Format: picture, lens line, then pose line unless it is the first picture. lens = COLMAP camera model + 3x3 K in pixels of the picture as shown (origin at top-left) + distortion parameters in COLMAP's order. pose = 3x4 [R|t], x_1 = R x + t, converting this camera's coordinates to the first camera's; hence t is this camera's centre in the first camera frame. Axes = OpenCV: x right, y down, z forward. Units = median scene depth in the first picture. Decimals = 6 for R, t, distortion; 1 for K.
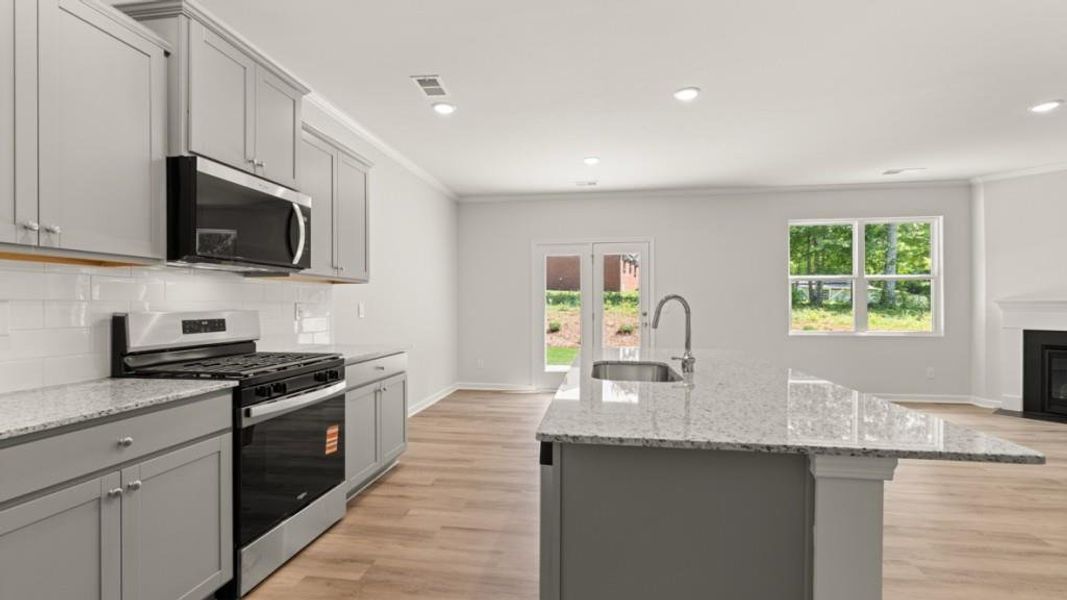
lens RADIAL K [[468.0, 0, 539.2], [0, 468.0, 305.6], [0, 0, 1]] dist [-0.004060, 0.000116]
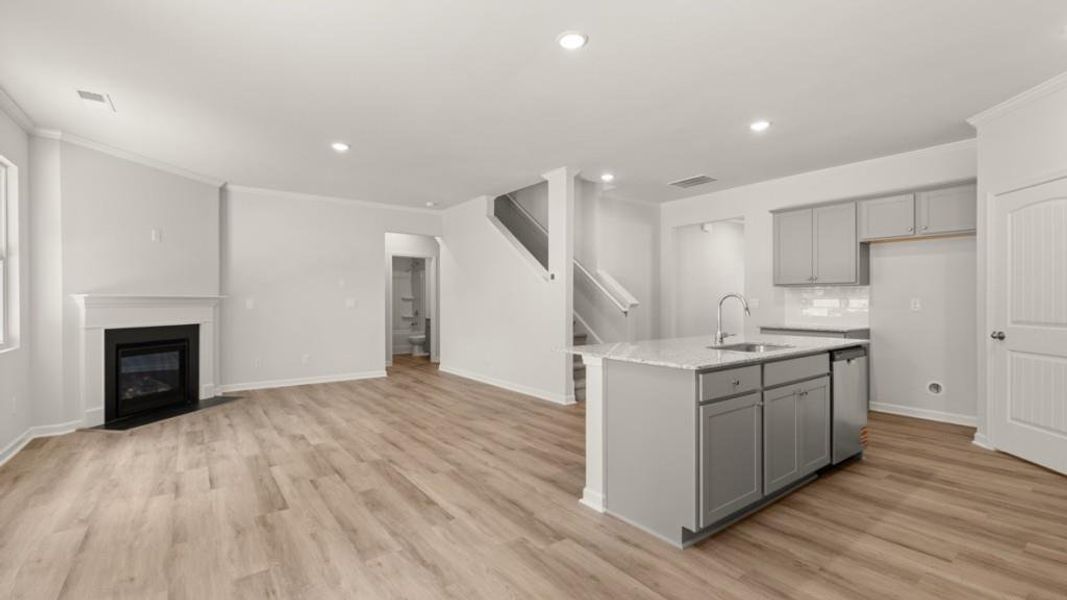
lens RADIAL K [[468.0, 0, 526.6], [0, 468.0, 299.7], [0, 0, 1]] dist [-0.004060, 0.000116]
pose [[-0.698738, 0.002980, 0.715372, -0.261754], [0.002048, 0.999996, -0.002165, -0.002008], [-0.715375, -0.000047, -0.698741, 2.012604]]
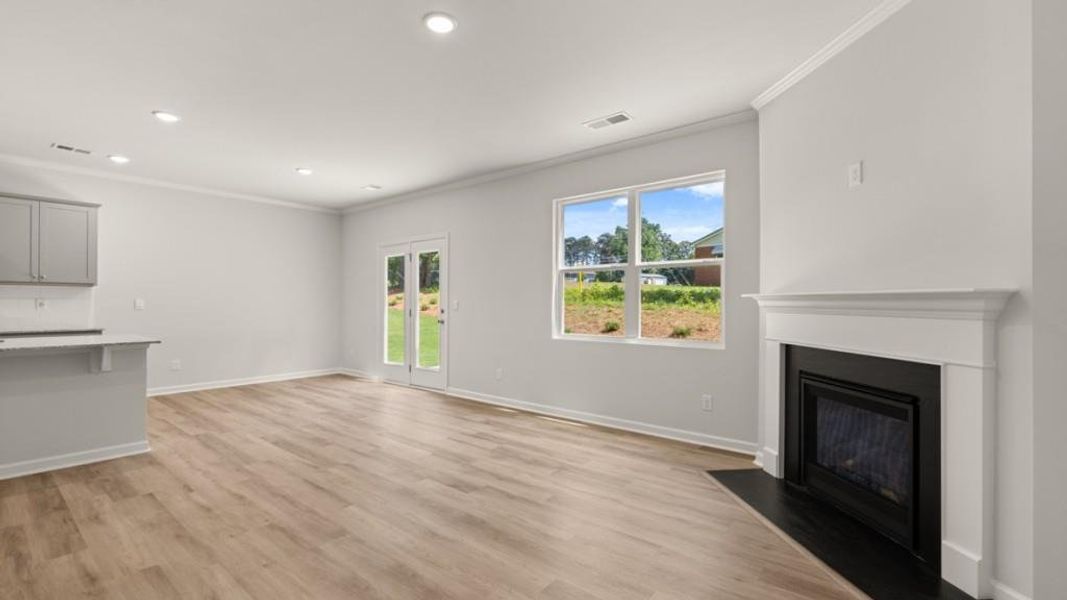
lens RADIAL K [[468.0, 0, 528.1], [0, 468.0, 305.0], [0, 0, 1]] dist [-0.004060, 0.000116]
pose [[0.852981, 0.005882, -0.521908, 2.070629], [-0.004657, 0.999982, 0.003659, 0.001782], [0.521920, -0.000690, 0.852994, 0.603534]]
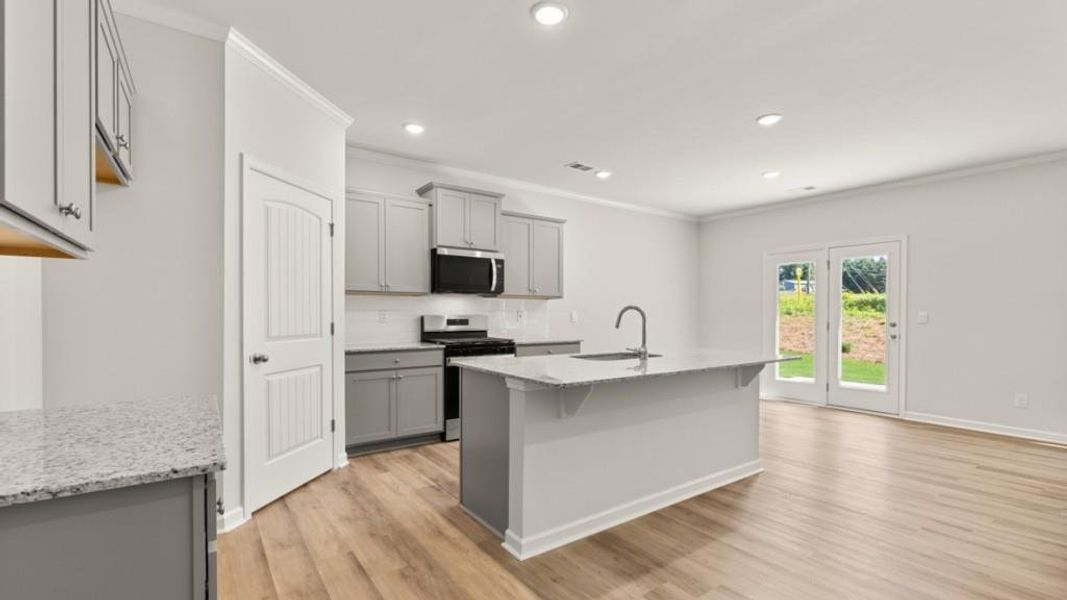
lens RADIAL K [[468.0, 0, 526.5], [0, 468.0, 319.7], [0, 0, 1]] dist [-0.004060, 0.000116]
pose [[0.689952, 0.014802, -0.723704, 0.891985], [-0.005757, 0.999871, 0.014962, -0.000584], [0.723832, -0.006157, 0.689949, -0.199996]]
